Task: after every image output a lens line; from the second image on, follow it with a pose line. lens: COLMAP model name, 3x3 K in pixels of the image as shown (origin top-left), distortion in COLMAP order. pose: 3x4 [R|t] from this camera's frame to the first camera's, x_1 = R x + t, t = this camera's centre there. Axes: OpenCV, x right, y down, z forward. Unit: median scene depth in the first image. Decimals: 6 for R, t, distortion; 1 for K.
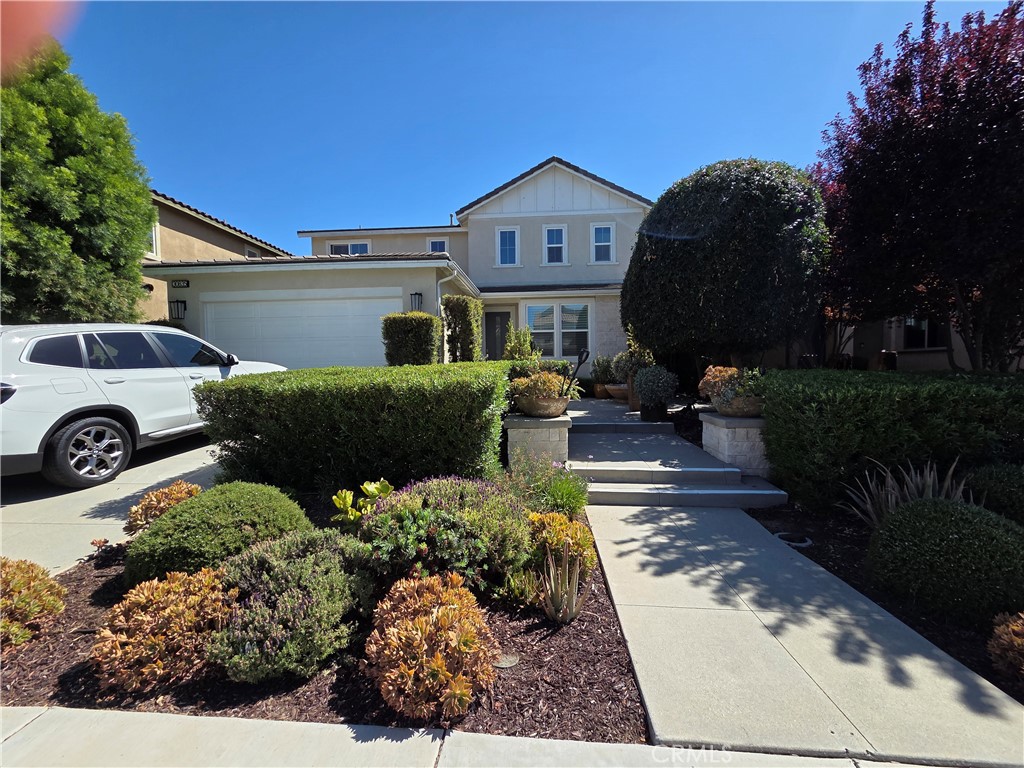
lens RADIAL K [[418.7, 0, 511.3], [0, 418.7, 388.0], [0, 0, 1]] dist [0.001881, 0.000365]
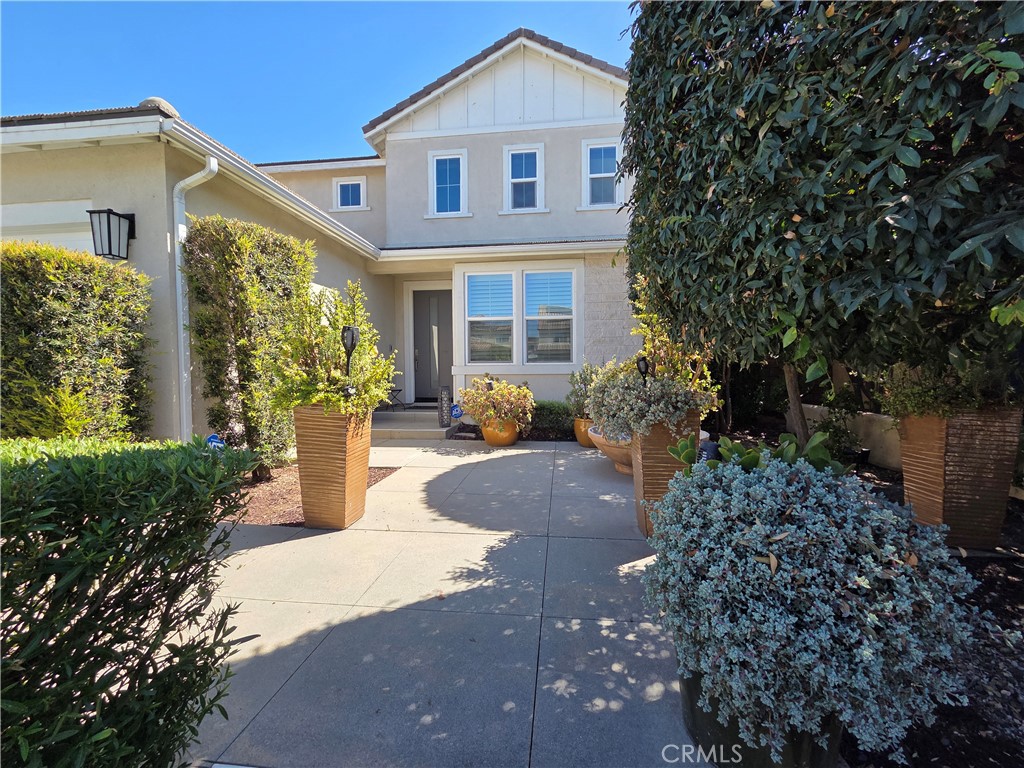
lens RADIAL K [[418.7, 0, 511.3], [0, 418.7, 388.0], [0, 0, 1]] dist [0.001881, 0.000365]
pose [[0.998969, 0.007037, -0.044857, 0.115904], [-0.007175, 0.999970, -0.002915, -0.035815], [0.044835, 0.003234, 0.998989, 0.392444]]
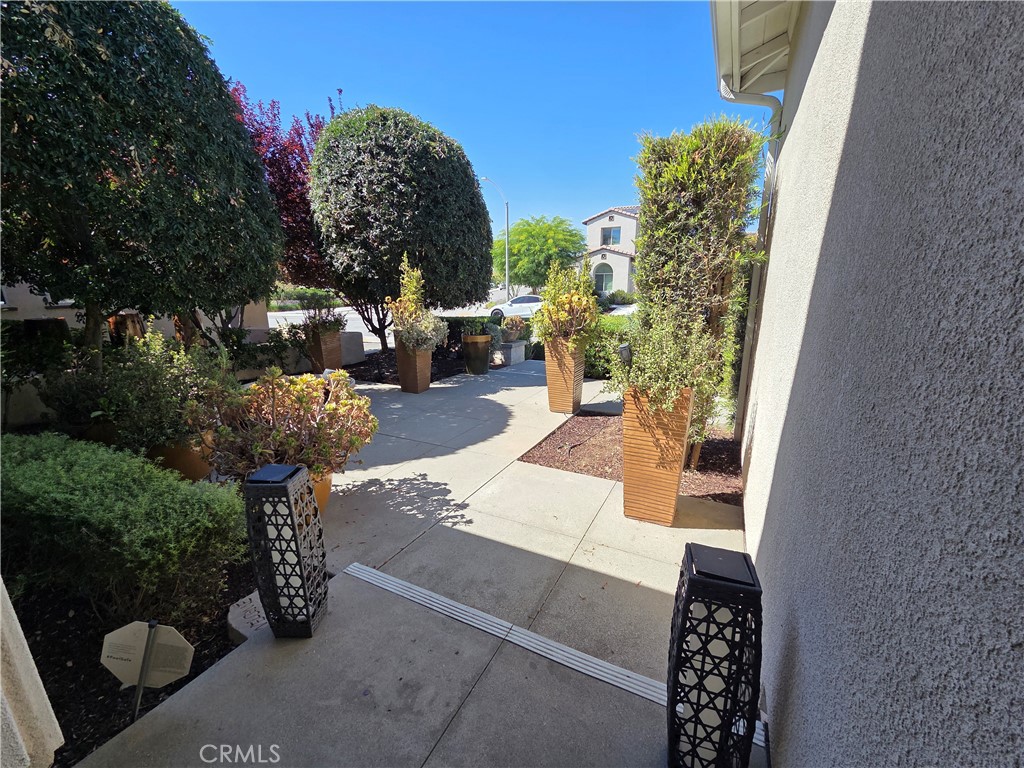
lens RADIAL K [[418.7, 0, 511.3], [0, 418.7, 388.0], [0, 0, 1]] dist [0.001881, 0.000365]
pose [[-0.918701, -0.069554, 0.388781, -0.077747], [0.044392, 0.959948, 0.276638, -0.086016], [-0.392451, 0.271406, -0.878818, 0.935091]]
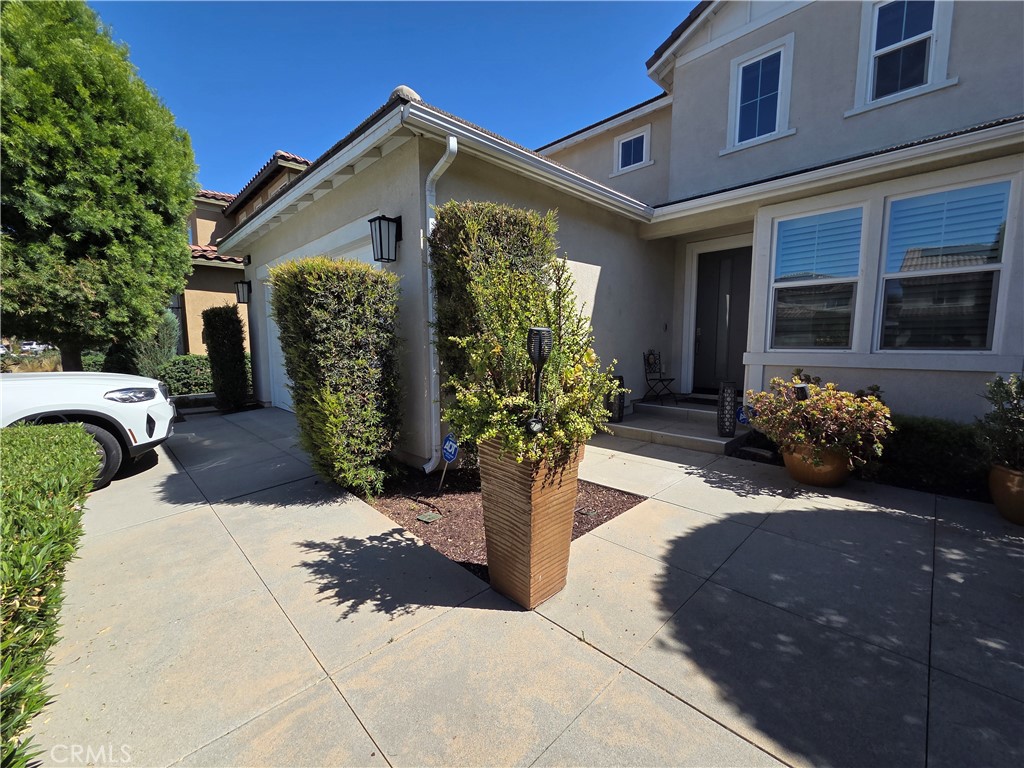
lens RADIAL K [[418.7, 0, 511.3], [0, 418.7, 388.0], [0, 0, 1]] dist [0.001881, 0.000365]
pose [[0.753376, 0.079346, -0.652785, 0.110813], [-0.032895, 0.995998, 0.083099, -0.057112], [0.656766, -0.041132, 0.752972, 0.482376]]
